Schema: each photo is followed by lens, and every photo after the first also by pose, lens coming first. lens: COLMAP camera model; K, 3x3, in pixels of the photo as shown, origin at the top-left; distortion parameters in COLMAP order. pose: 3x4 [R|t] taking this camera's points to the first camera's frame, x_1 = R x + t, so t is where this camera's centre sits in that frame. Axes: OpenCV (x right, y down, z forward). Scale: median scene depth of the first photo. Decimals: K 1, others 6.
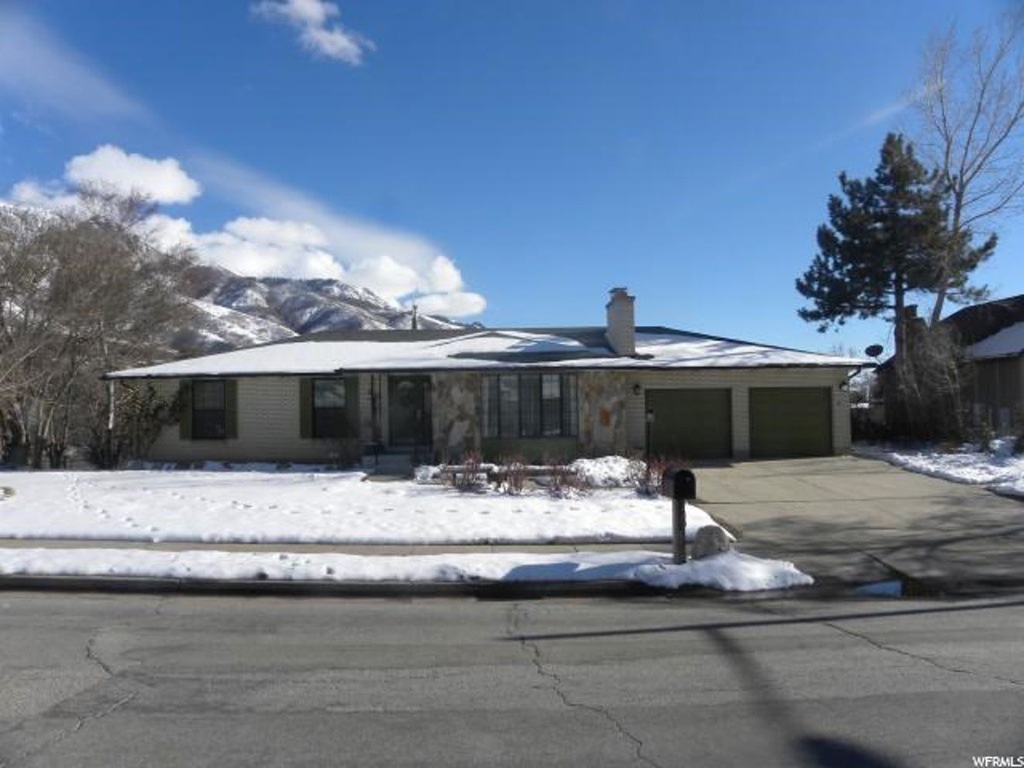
lens RADIAL K [[781.5, 0, 512.0], [0, 781.5, 384.0], [0, 0, 1]] dist [-0.148851, 0.094069]
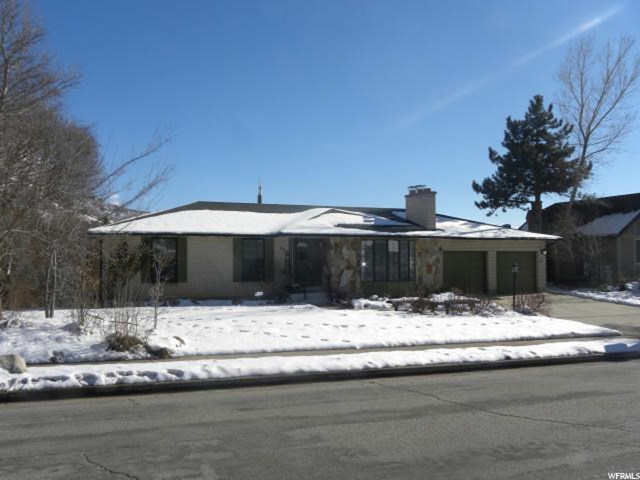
lens RADIAL K [[611.1, 0, 320.0], [0, 611.1, 240.0], [0, 0, 1]] dist [-0.000336, 0.004301]
pose [[0.926952, 0.026204, 0.374265, -0.538364], [-0.025513, 0.999651, -0.006800, -0.000405], [-0.374313, -0.003245, 0.927297, -0.064997]]
